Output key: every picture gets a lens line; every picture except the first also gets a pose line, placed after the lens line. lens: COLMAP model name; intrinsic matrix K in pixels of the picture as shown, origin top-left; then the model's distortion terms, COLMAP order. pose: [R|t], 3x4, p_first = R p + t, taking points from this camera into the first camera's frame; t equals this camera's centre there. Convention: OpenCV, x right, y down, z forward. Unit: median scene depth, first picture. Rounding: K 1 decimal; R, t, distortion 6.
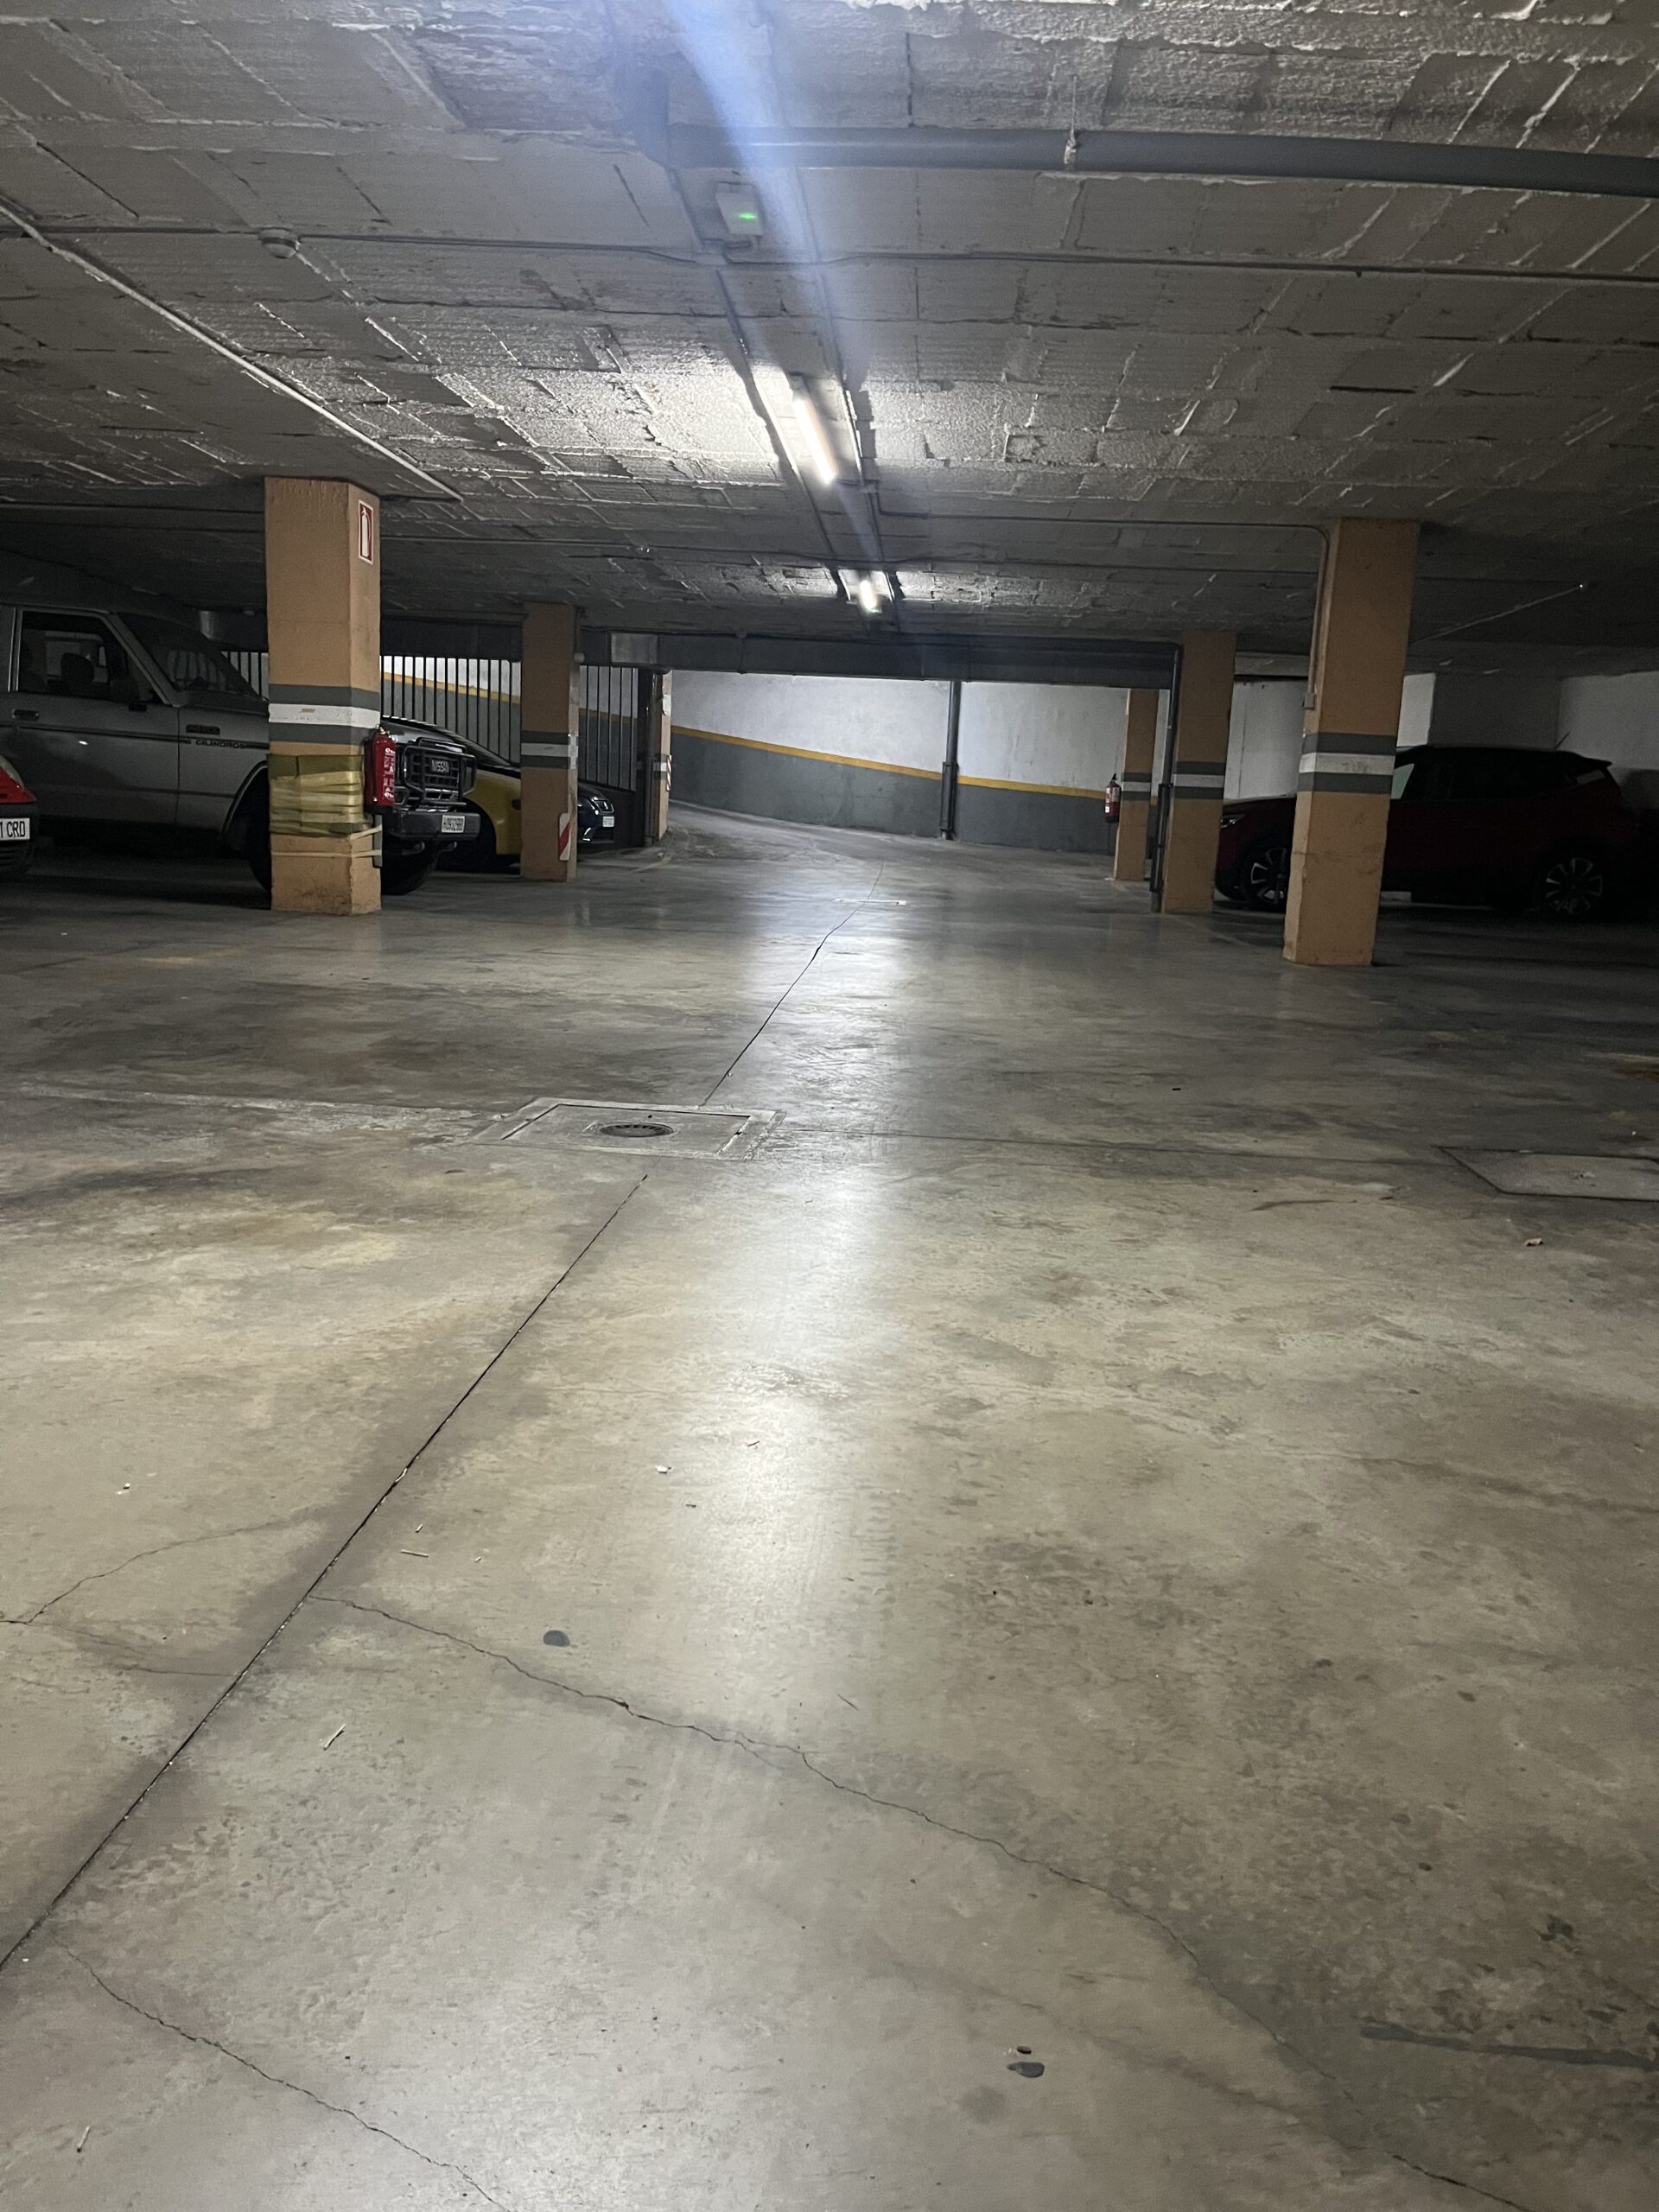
lens RADIAL K [[1629.2, 0, 837.9], [0, 1629.2, 1113.6], [0, 0, 1]] dist [0.058318, -0.078593]
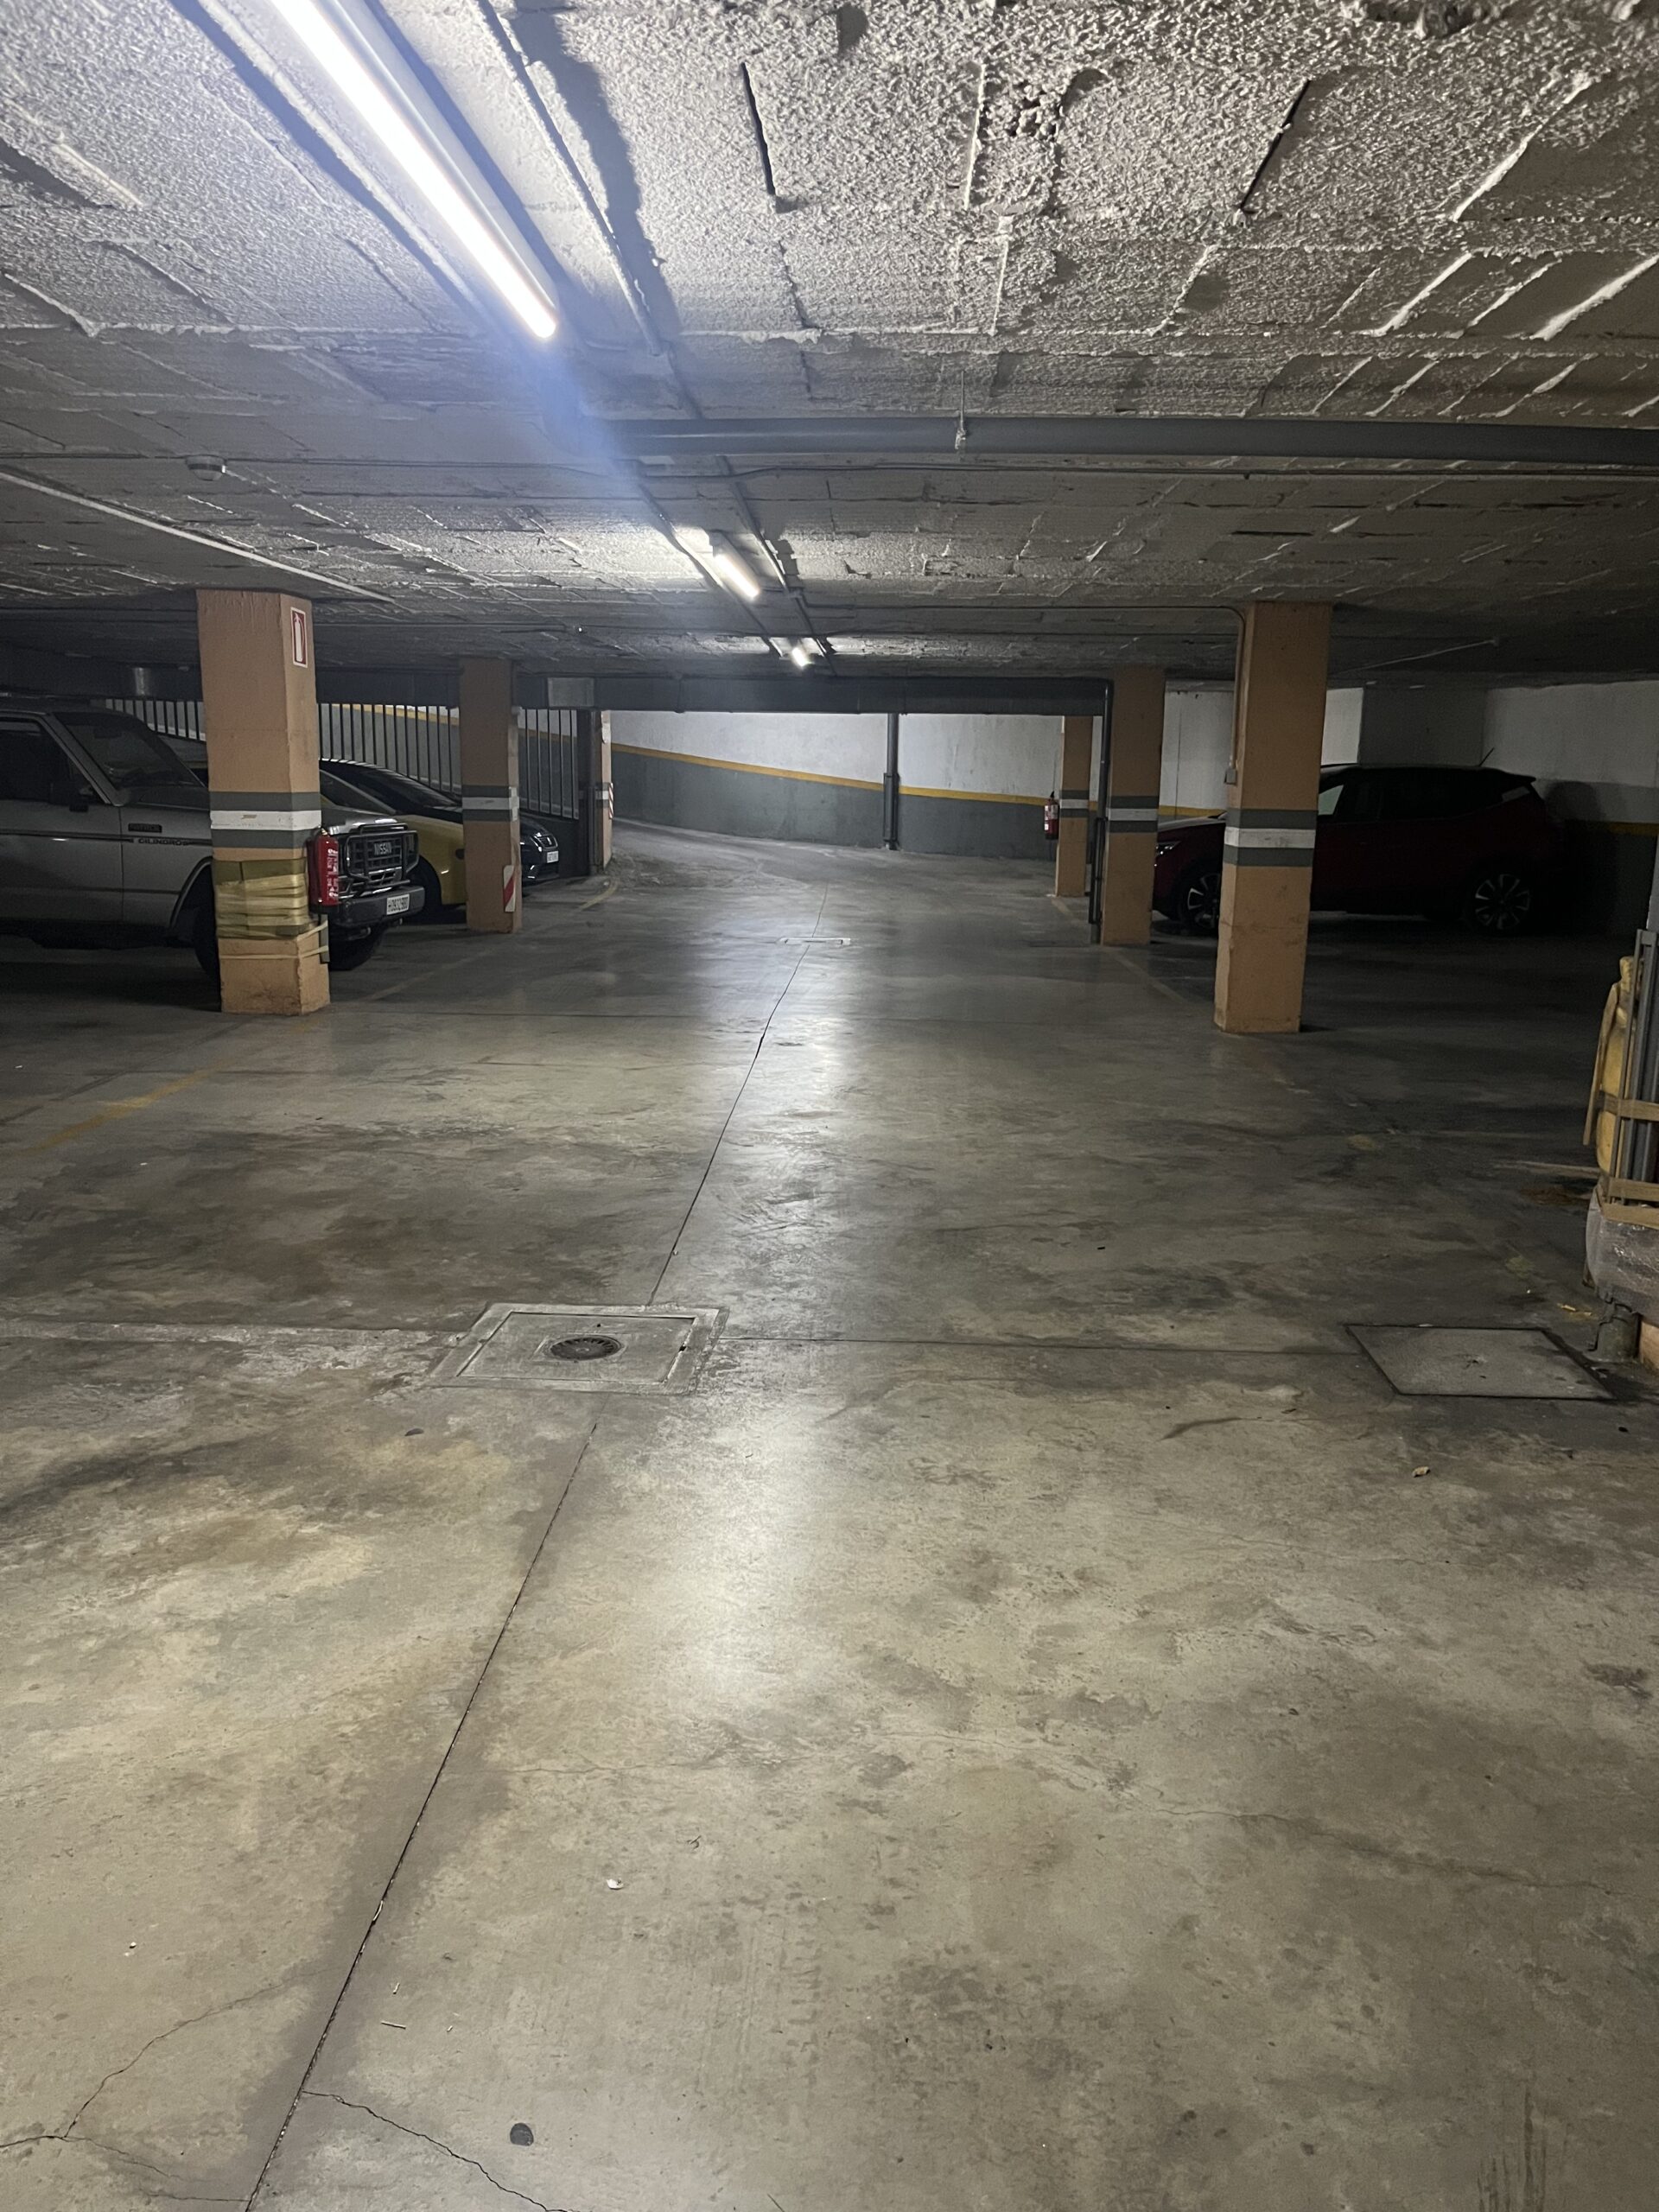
lens RADIAL K [[1629.2, 0, 829.2], [0, 1629.2, 1115.9], [0, 0, 1]] dist [0.058318, -0.078593]
pose [[0.999134, -0.036742, 0.019542, 0.016608], [0.036284, 0.999070, 0.023298, -0.145471], [-0.020380, -0.022569, 0.999538, -0.049444]]
